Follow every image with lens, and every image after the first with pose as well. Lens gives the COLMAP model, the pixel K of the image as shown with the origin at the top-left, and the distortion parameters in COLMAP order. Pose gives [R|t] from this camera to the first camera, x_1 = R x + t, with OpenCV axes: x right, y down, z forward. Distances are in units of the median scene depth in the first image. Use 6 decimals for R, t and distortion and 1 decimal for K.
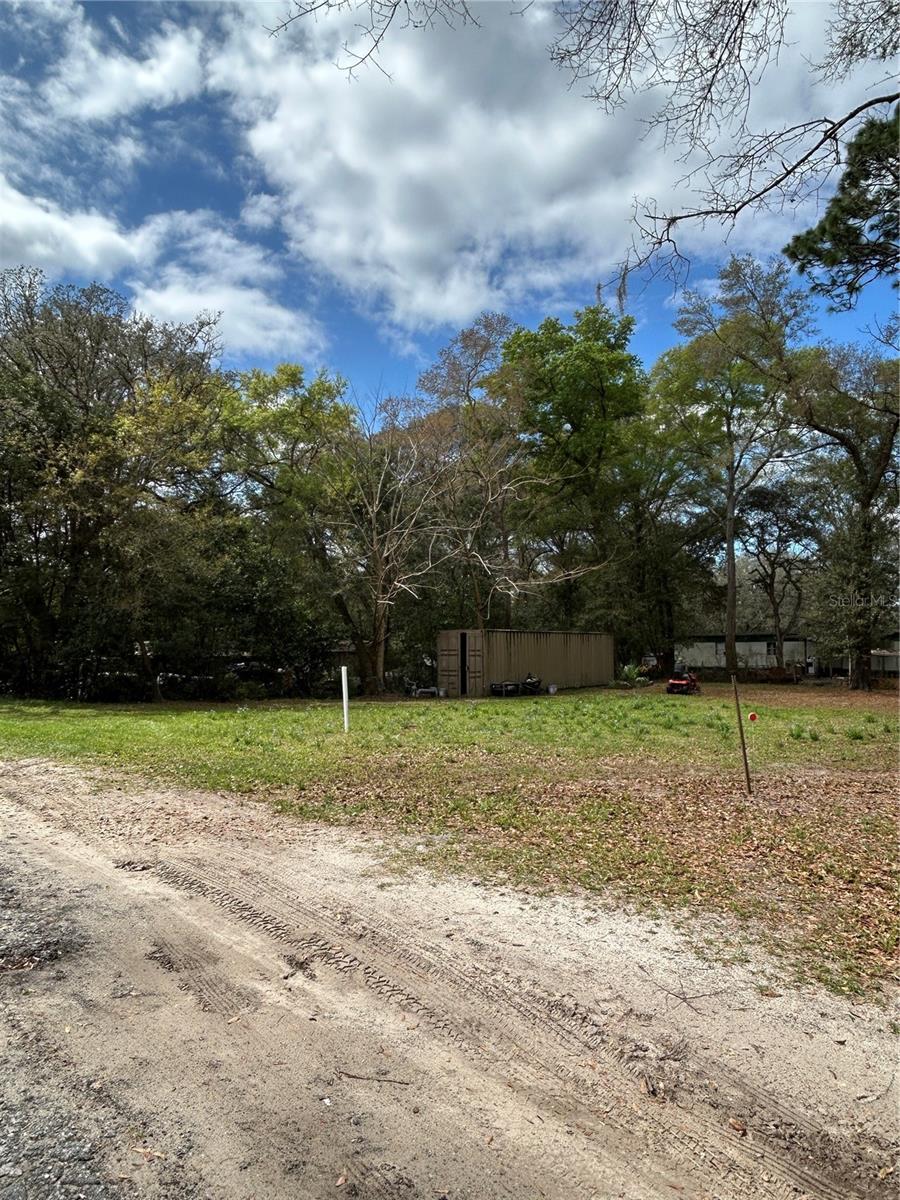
lens RADIAL K [[810.0, 0, 455.1], [0, 810.0, 619.8], [0, 0, 1]] dist [-0.003773, -0.001406]
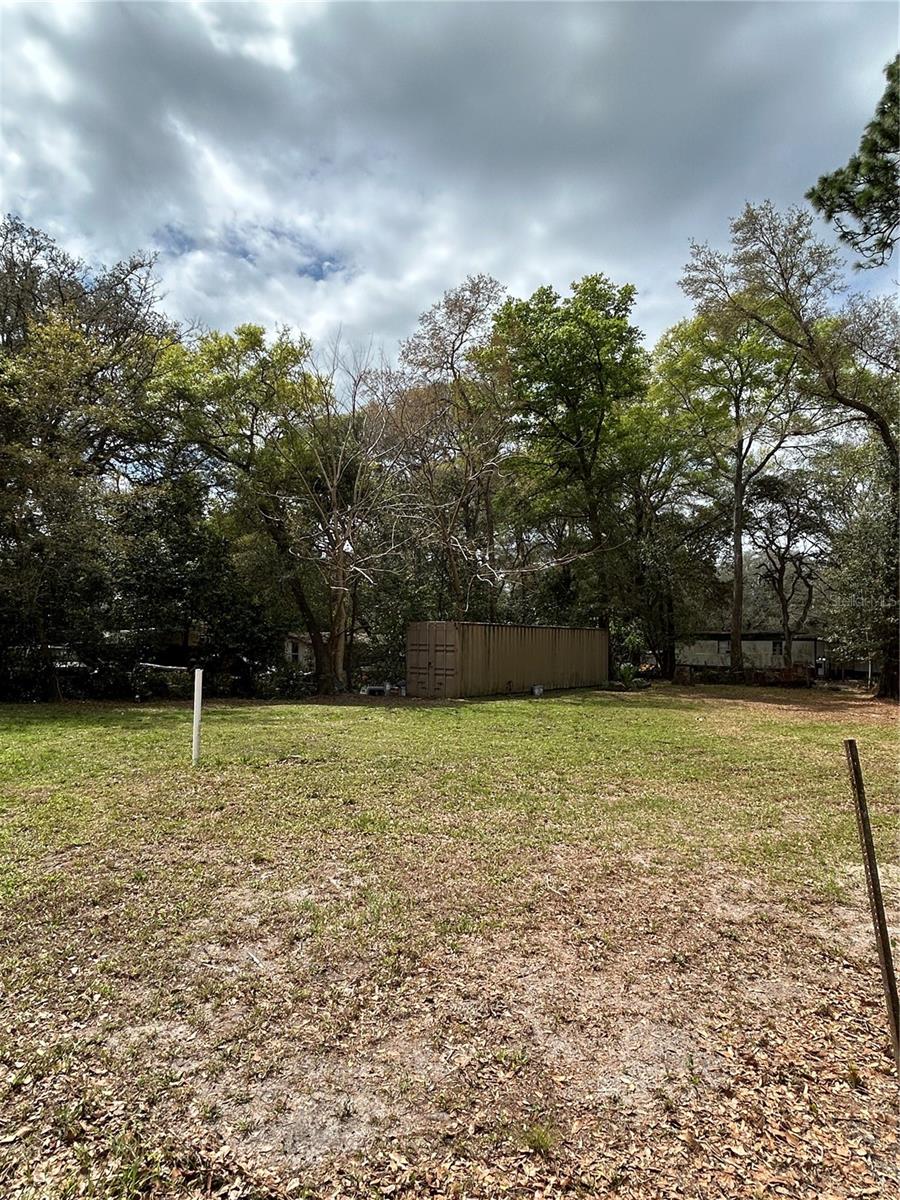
lens RADIAL K [[746.1, 0, 451.7], [0, 746.1, 605.8], [0, 0, 1]] dist [-0.003876, 0.008640]
pose [[0.999547, 0.015662, -0.025718, 0.035907], [-0.015969, 0.999803, -0.011760, 0.002855], [0.025529, 0.012166, 0.999600, 0.138628]]
